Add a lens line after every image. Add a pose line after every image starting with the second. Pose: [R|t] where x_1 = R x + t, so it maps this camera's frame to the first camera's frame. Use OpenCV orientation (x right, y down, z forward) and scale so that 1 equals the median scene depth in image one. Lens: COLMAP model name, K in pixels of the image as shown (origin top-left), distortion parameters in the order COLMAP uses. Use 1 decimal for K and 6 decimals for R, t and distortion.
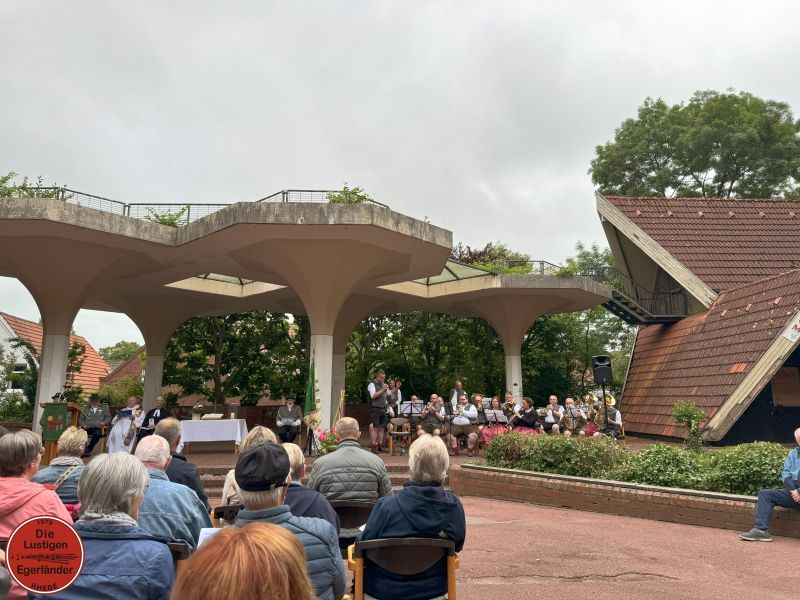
lens RADIAL K [[560.6, 0, 400.0], [0, 560.6, 300.0], [0, 0, 1]] dist [0.172645, -0.345309]
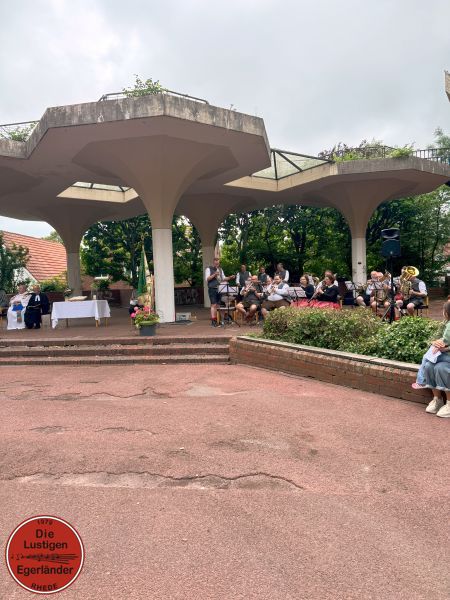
lens RADIAL K [[420.4, 0, 225.0], [0, 420.4, 300.0], [0, 0, 1]] dist [0.172645, -0.345309]
pose [[0.976786, -0.026284, -0.212599, 0.201804], [0.071637, 0.975386, 0.208546, 0.037756], [0.201885, -0.218934, 0.954626, 0.180486]]
